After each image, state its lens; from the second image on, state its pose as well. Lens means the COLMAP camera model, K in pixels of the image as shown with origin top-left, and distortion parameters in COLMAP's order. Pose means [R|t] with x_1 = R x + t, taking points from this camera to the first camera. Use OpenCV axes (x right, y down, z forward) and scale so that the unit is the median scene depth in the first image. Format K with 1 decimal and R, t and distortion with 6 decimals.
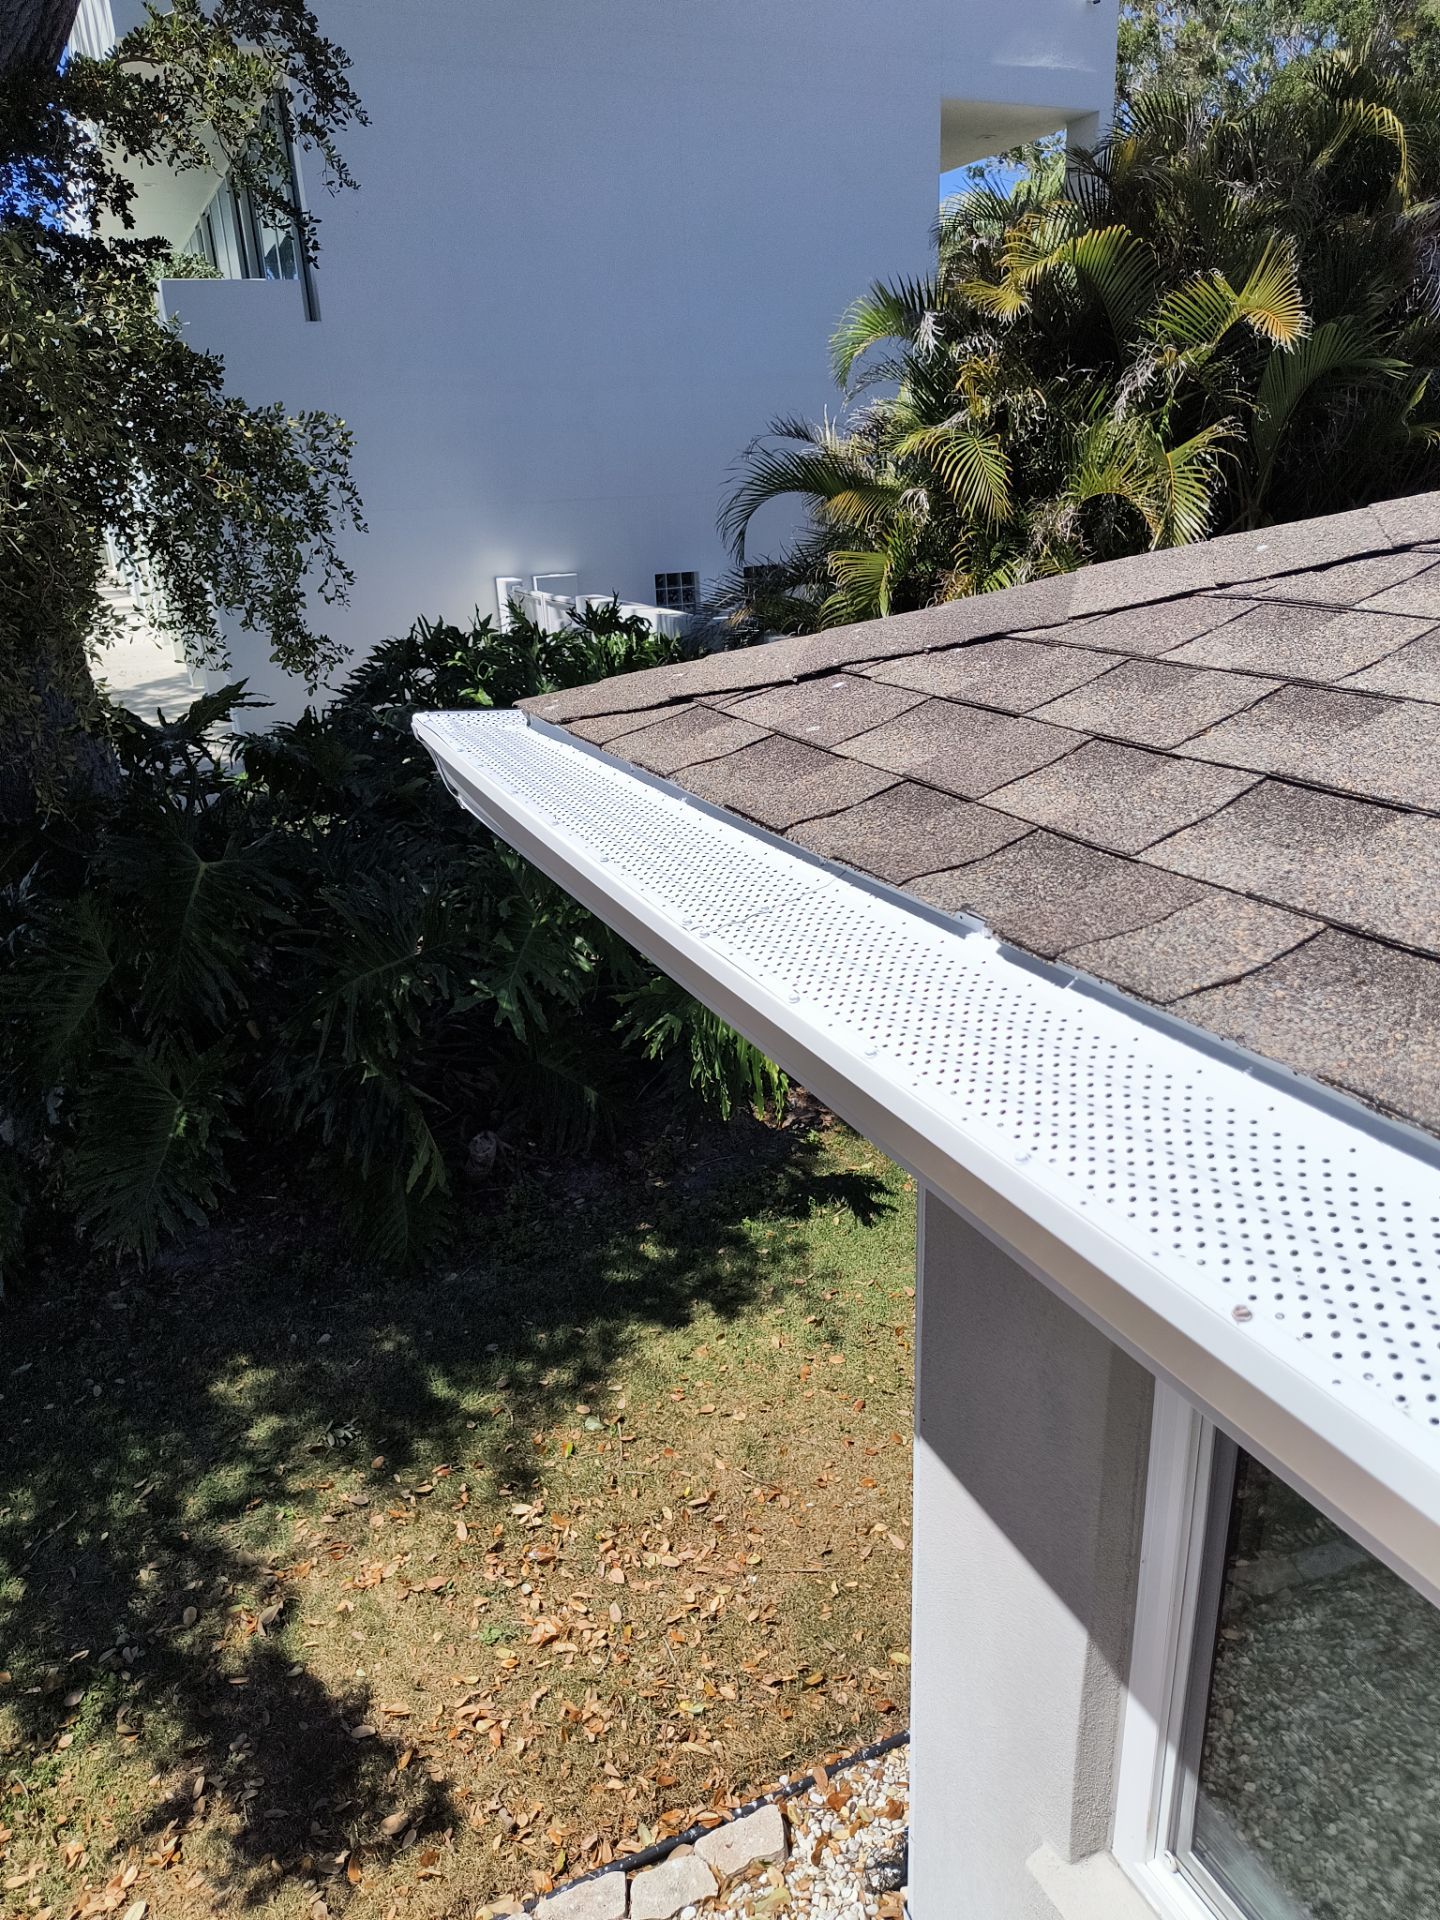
lens RADIAL K [[1329.5, 0, 712.5], [0, 1329.5, 961.4], [0, 0, 1]] dist [0.083864, -0.100421]
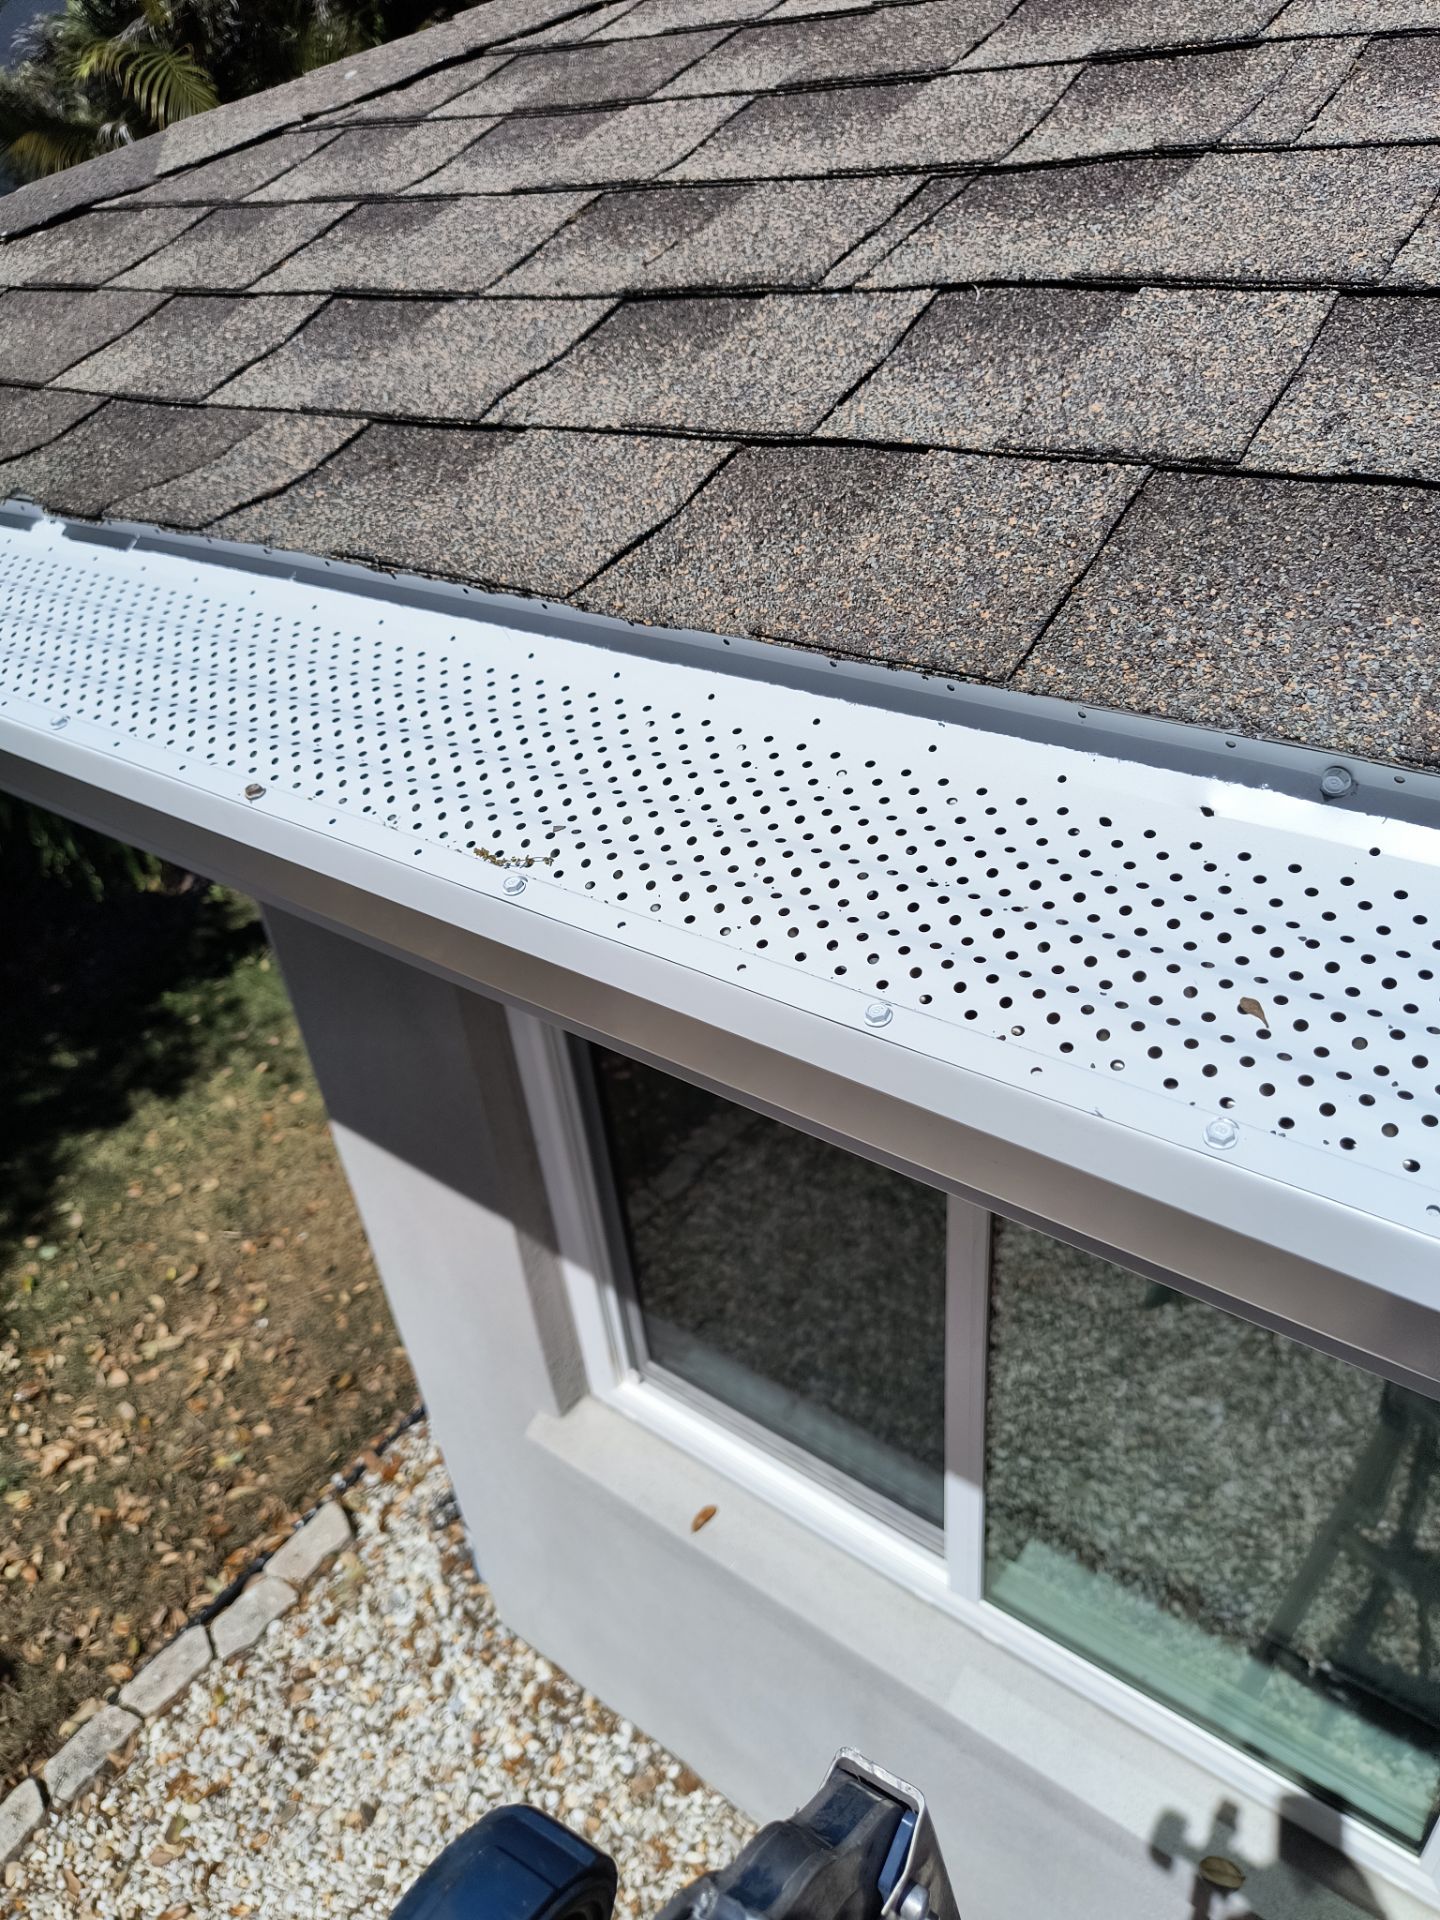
lens RADIAL K [[1373.0, 0, 720.0], [0, 1373.0, 960.0], [0, 0, 1]] dist [0.003650, -0.007841]
pose [[0.884839, -0.304793, 0.352366, 0.109759], [0.226672, 0.942402, 0.245965, 0.075097], [-0.407038, -0.137768, 0.902962, -0.012603]]
